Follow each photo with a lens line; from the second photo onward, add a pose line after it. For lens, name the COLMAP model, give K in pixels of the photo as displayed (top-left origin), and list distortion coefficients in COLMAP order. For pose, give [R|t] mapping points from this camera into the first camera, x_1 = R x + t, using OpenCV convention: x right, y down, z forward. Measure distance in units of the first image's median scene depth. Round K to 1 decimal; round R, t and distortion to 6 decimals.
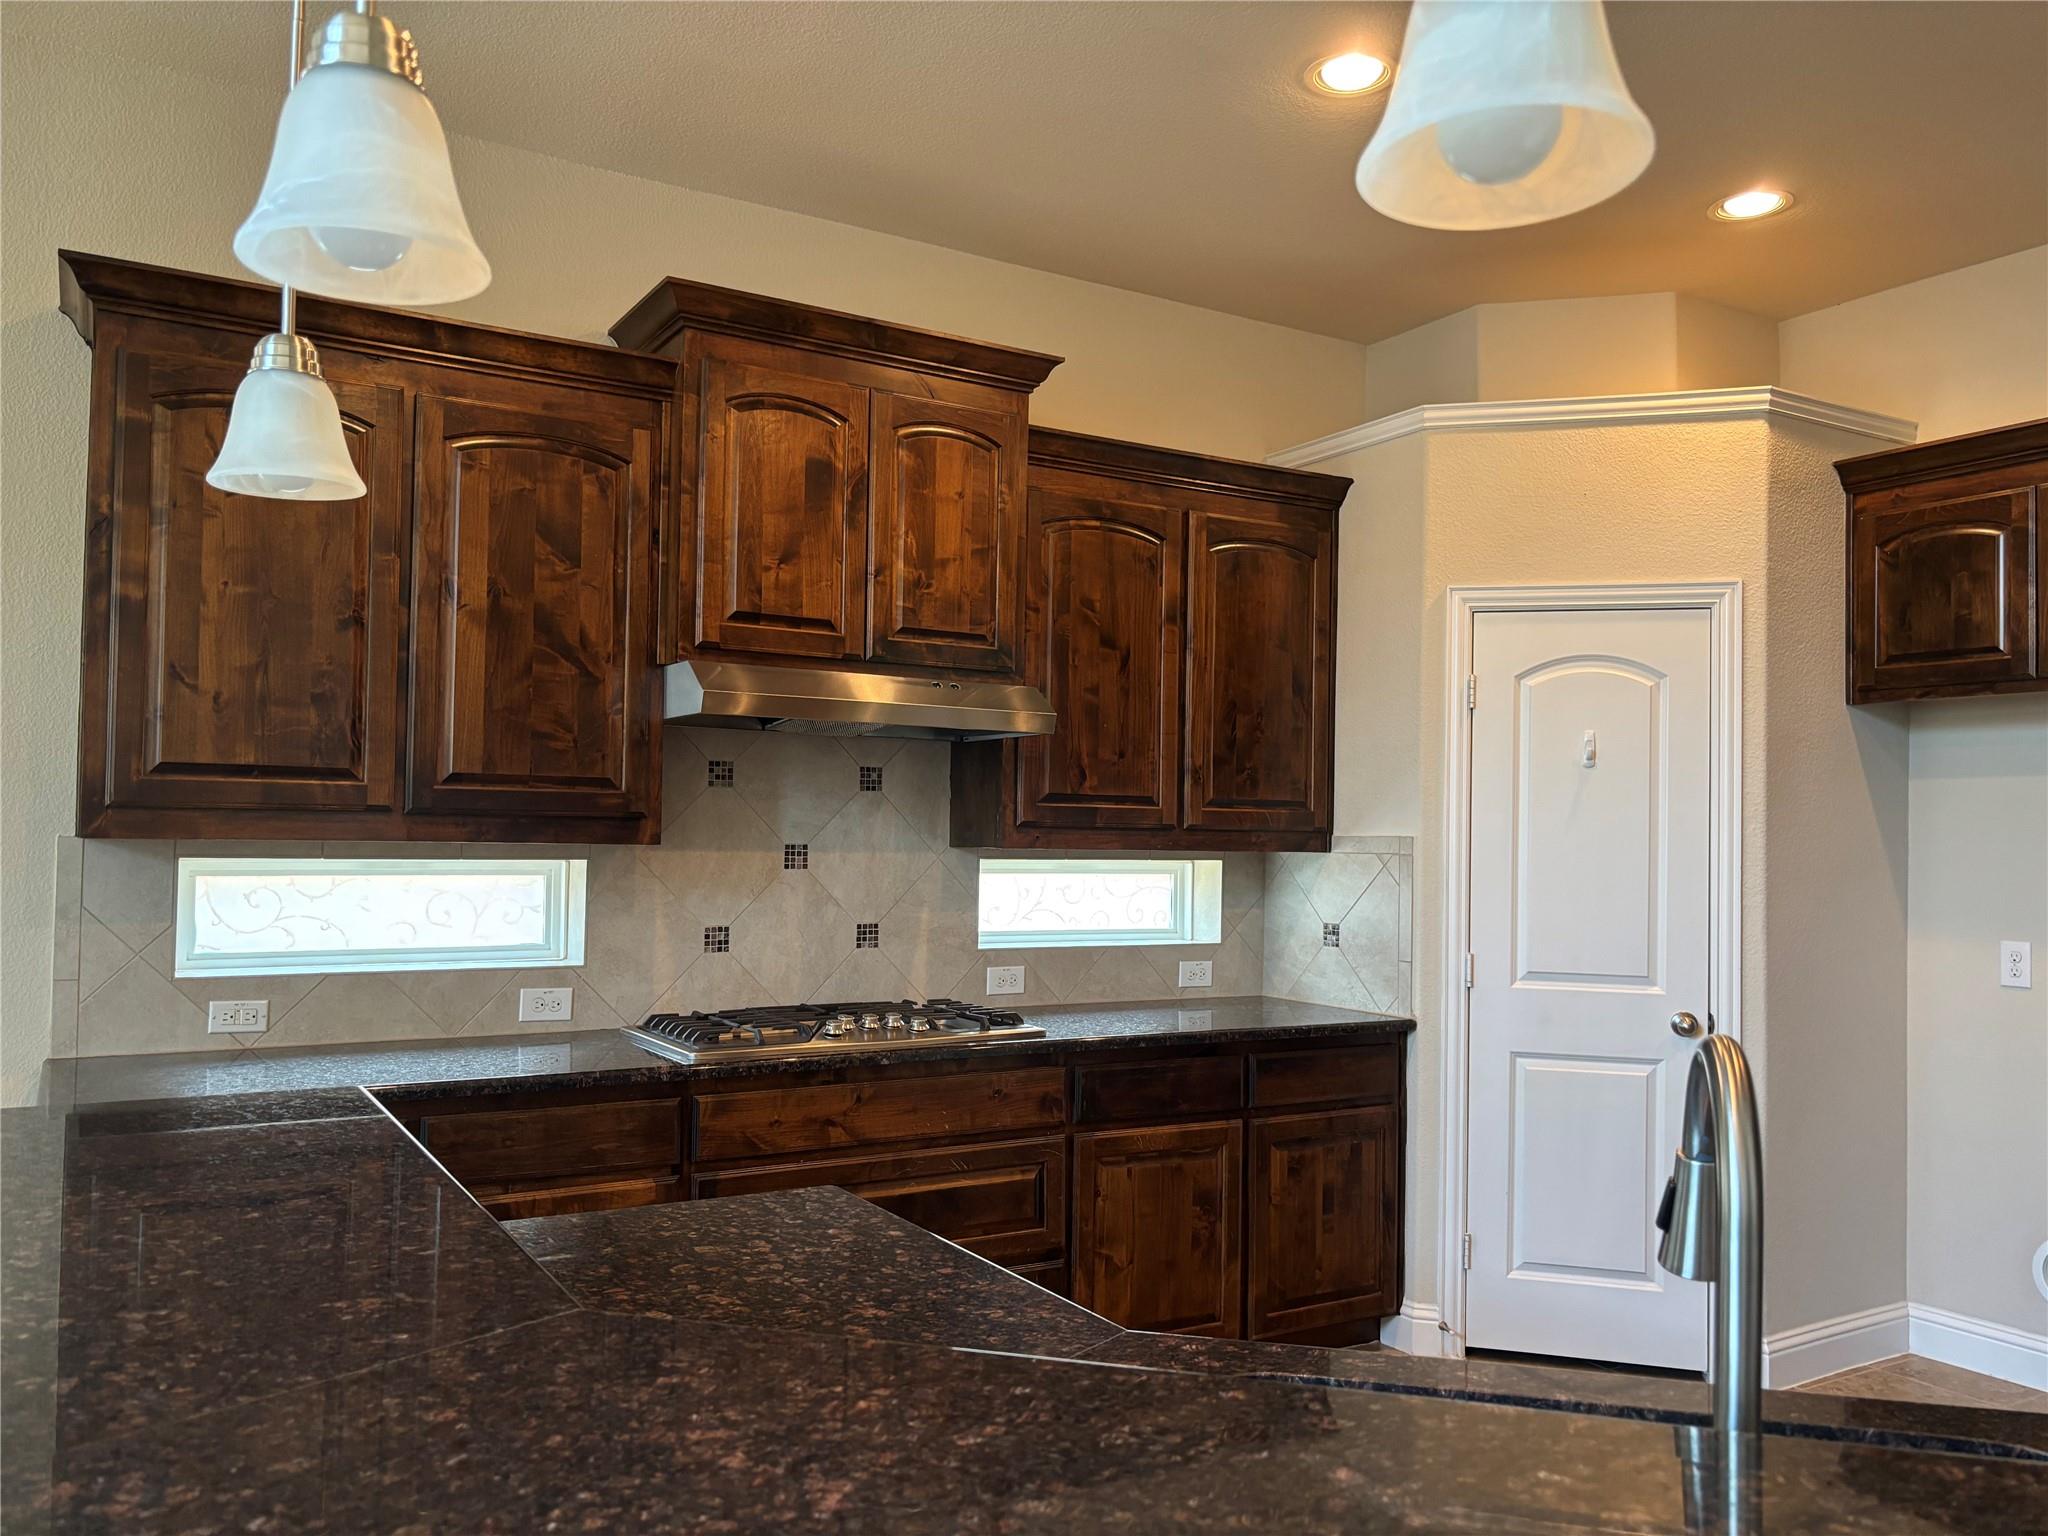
lens RADIAL K [[1545.7, 0, 1015.0], [0, 1545.7, 777.4], [0, 0, 1]] dist [0.031131, -0.015373]
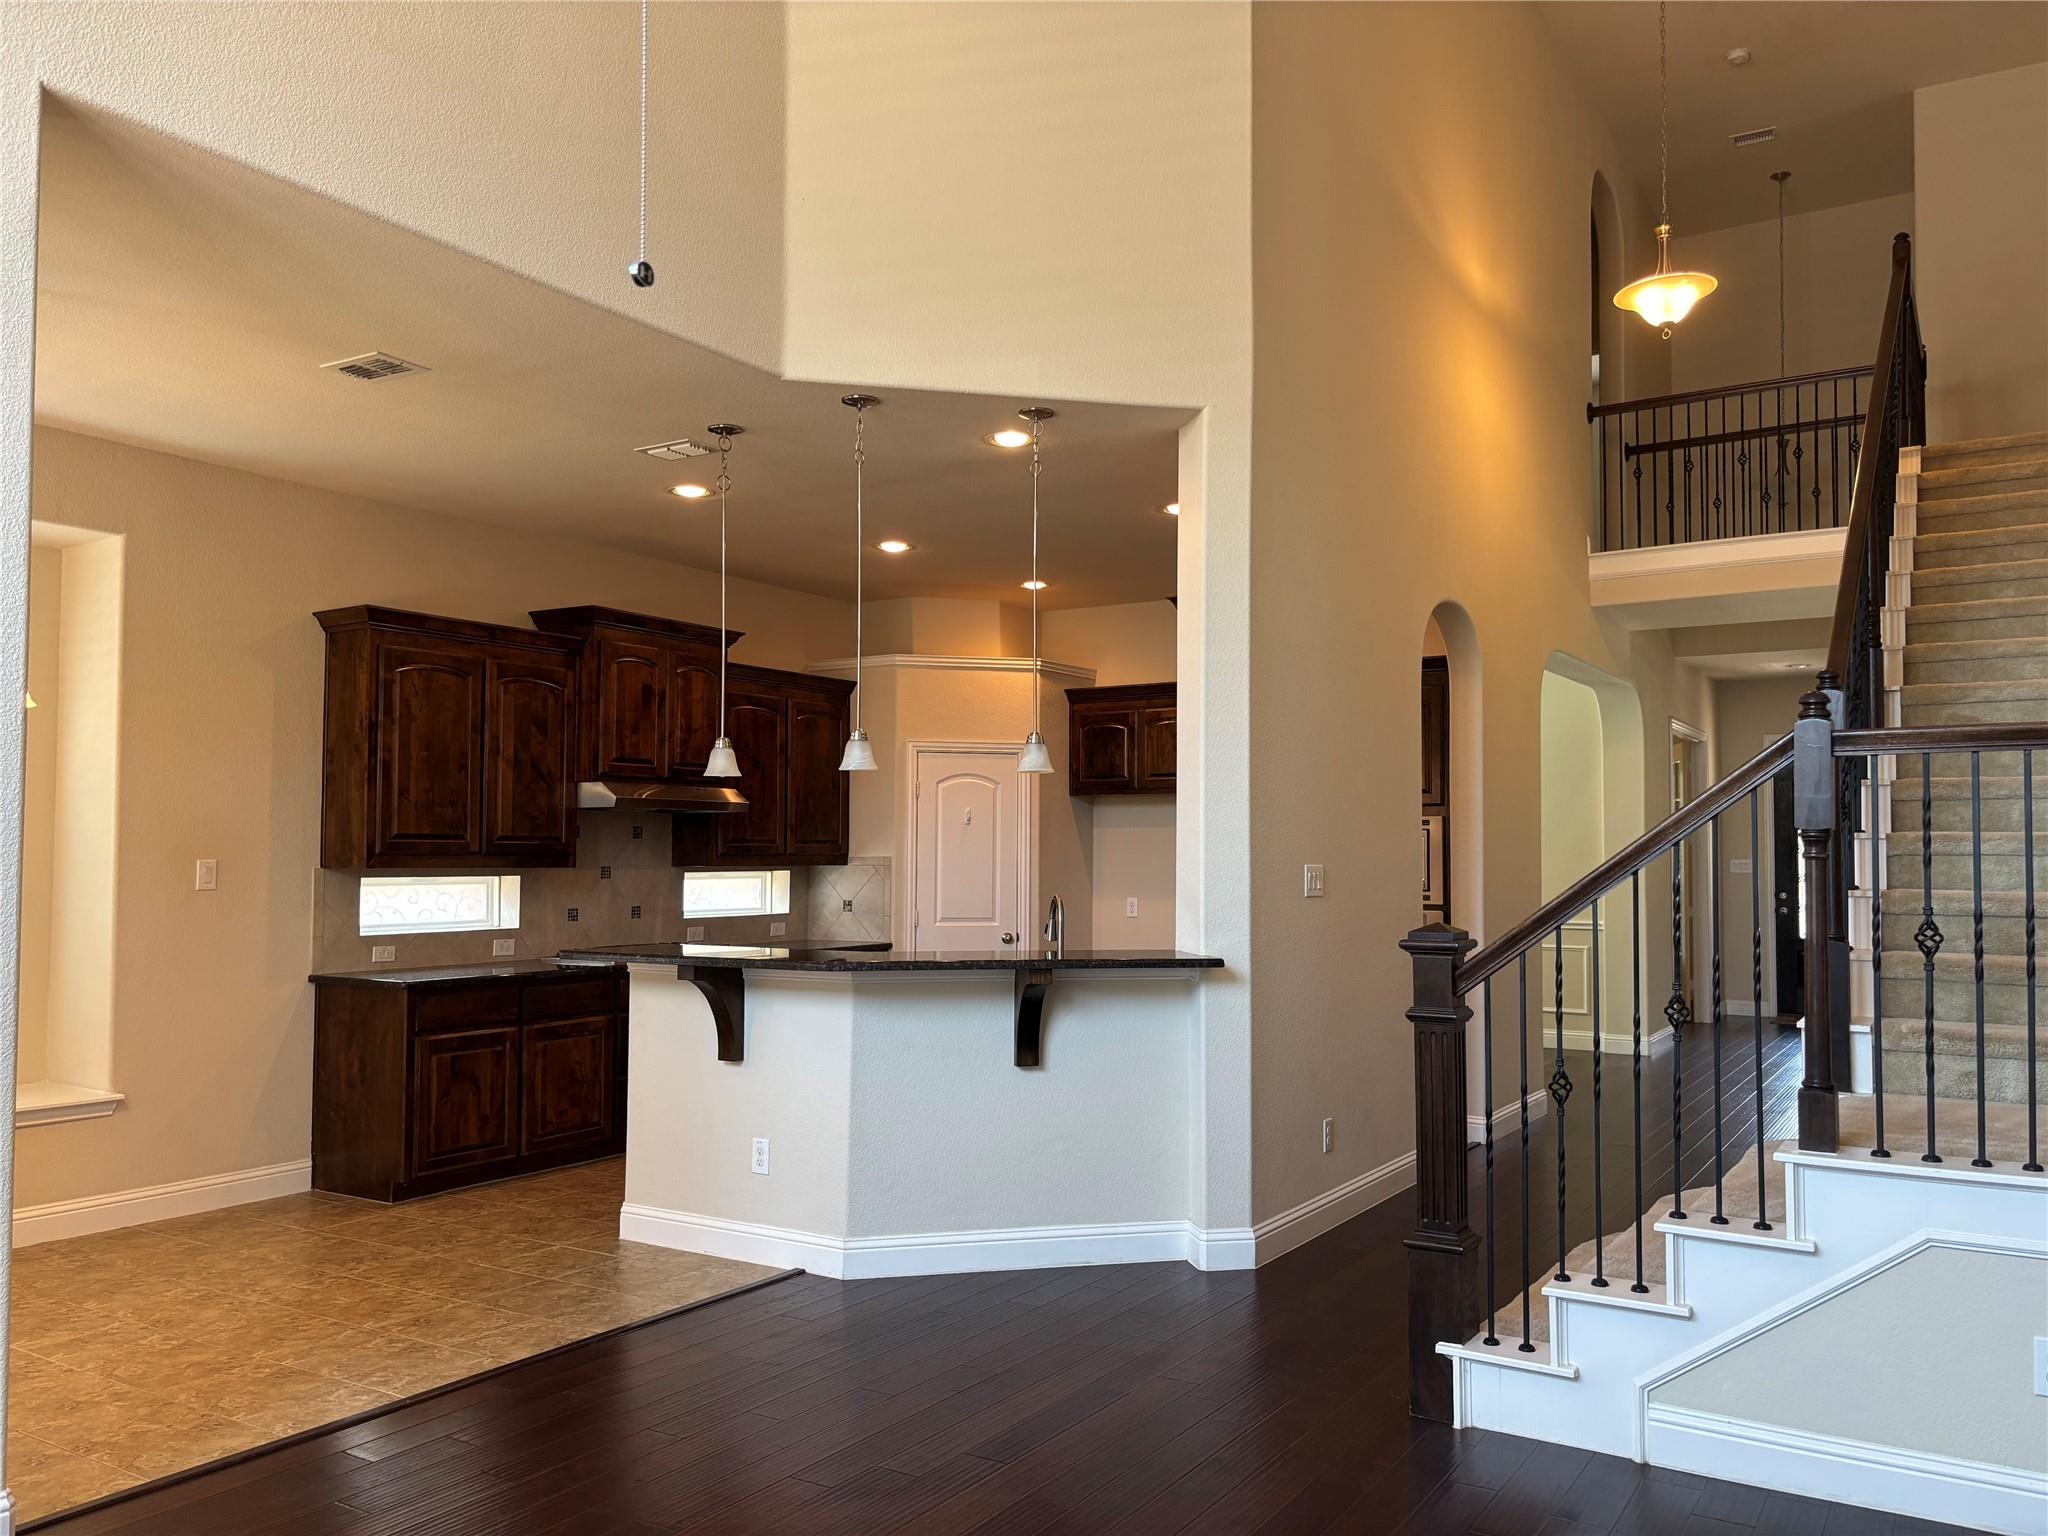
lens RADIAL K [[1545.7, 0, 1024.6], [0, 1545.7, 772.6], [0, 0, 1]] dist [0.031131, -0.015373]
pose [[0.893449, 0.008826, 0.449079, -0.569761], [-0.003507, 0.999914, -0.012675, -0.054876], [-0.449152, 0.009750, 0.893402, -1.044471]]
